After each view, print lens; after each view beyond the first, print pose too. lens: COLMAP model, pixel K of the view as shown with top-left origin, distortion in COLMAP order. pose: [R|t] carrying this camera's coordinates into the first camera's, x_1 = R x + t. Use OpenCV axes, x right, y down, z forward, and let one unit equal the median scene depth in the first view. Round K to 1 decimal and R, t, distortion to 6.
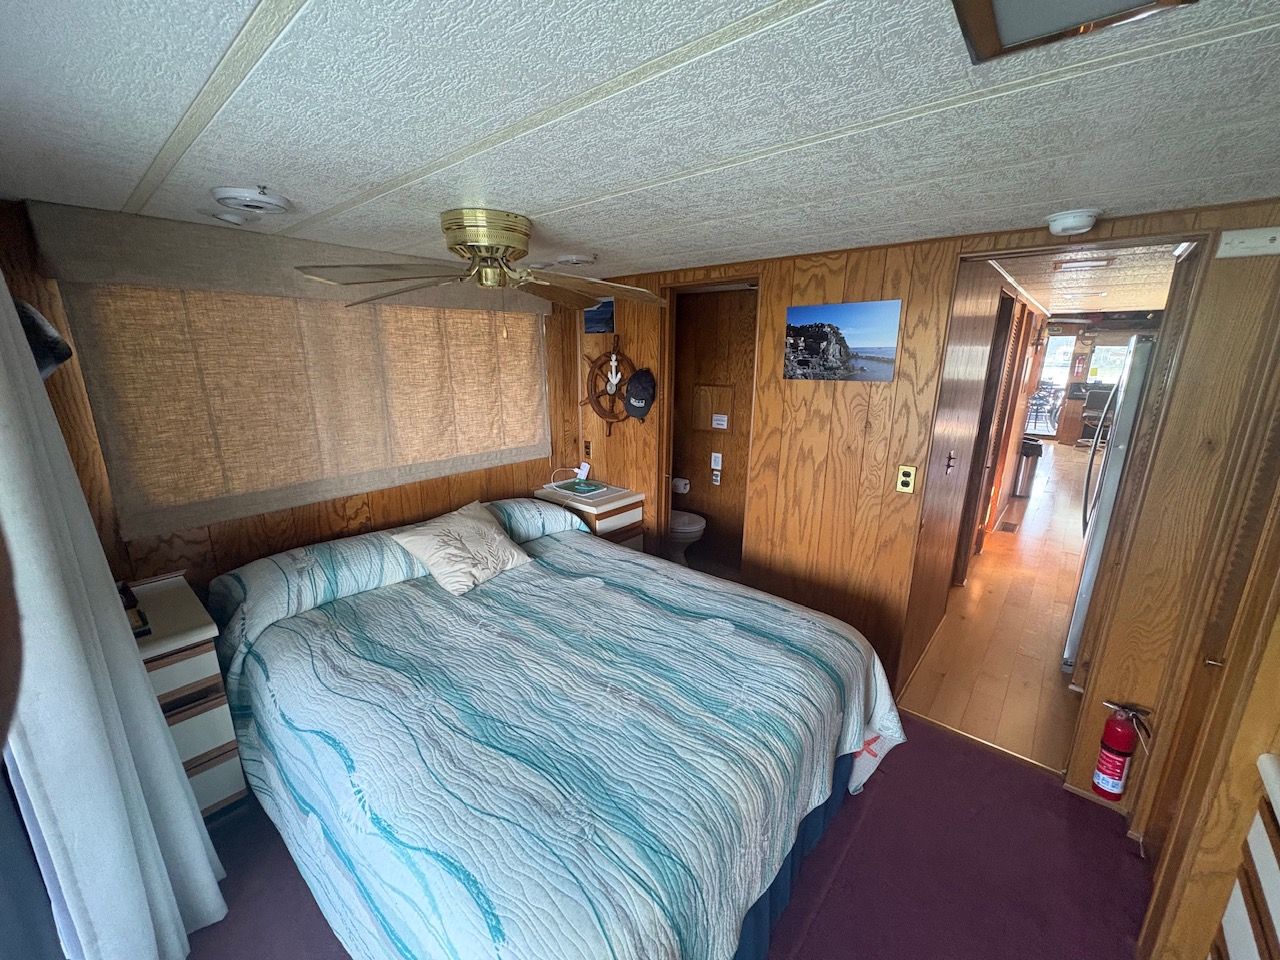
lens RADIAL K [[510.1, 0, 640.5], [0, 510.1, 480.5], [0, 0, 1]] dist [0.001988, -0.000136]
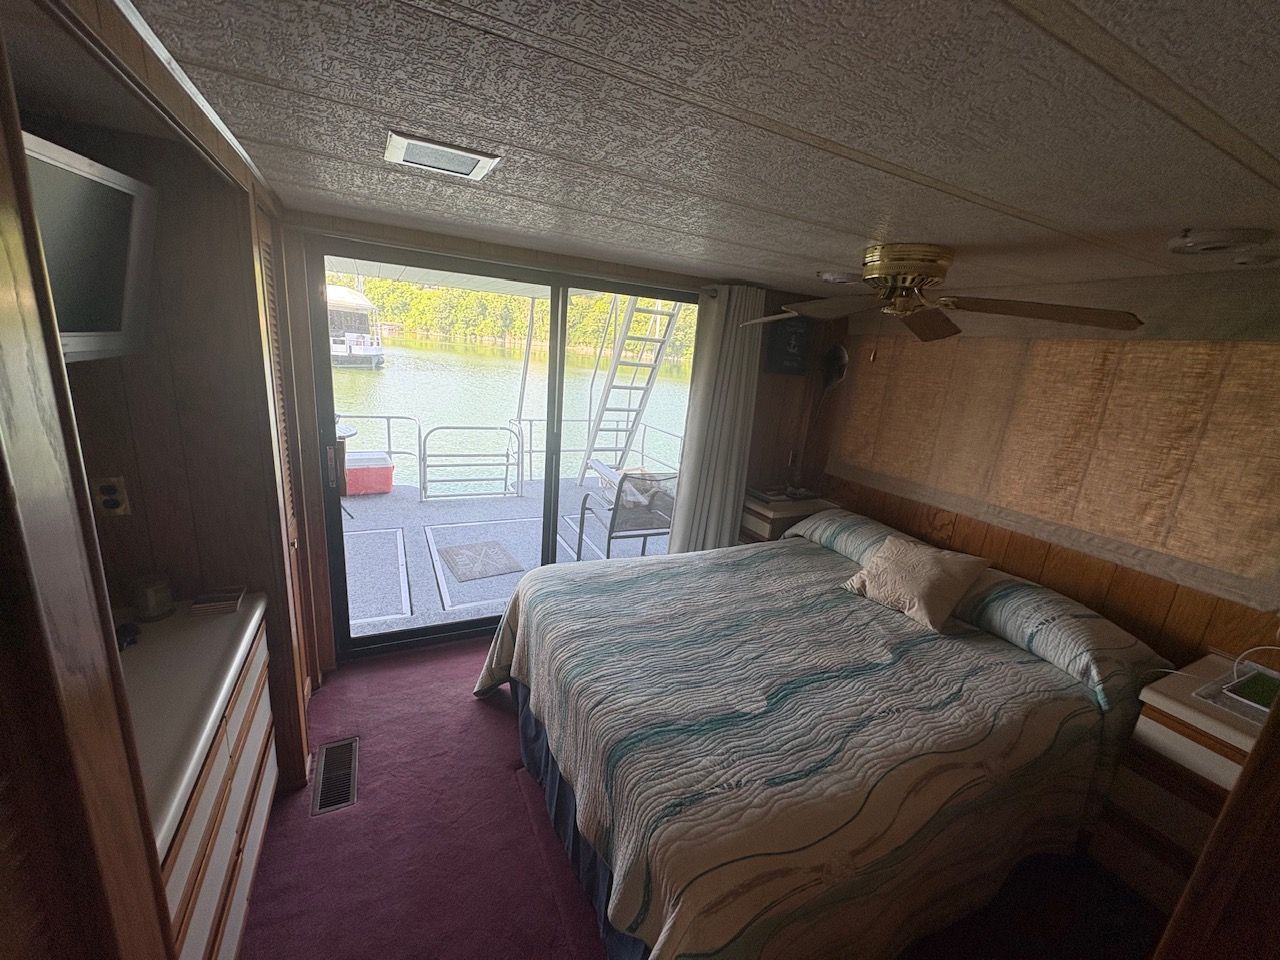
lens RADIAL K [[510.1, 0, 644.1], [0, 510.1, 481.1], [0, 0, 1]] dist [0.001988, -0.000136]
pose [[-0.380129, 0.196540, -0.903811, 0.780868], [-0.309002, 0.894034, 0.324376, -0.215076], [0.871791, 0.402585, -0.279117, 0.829886]]
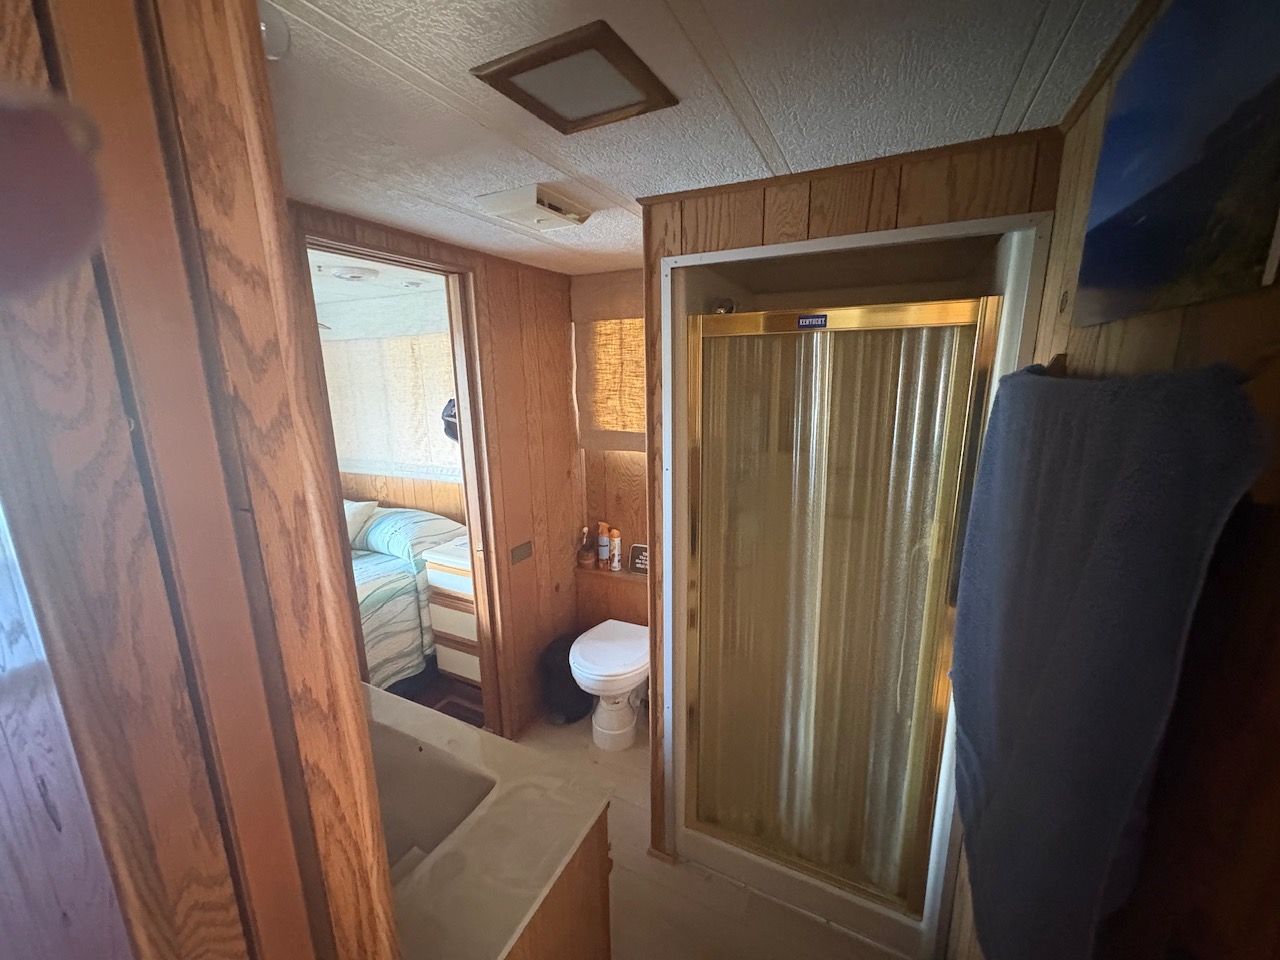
lens RADIAL K [[510.1, 0, 639.0], [0, 510.1, 480.4], [0, 0, 1]] dist [0.001988, -0.000136]
pose [[0.240604, 0.192839, -0.951274, 1.107055], [-0.222271, 0.964968, 0.139397, -0.364949], [0.944831, 0.177901, 0.275038, 1.505095]]
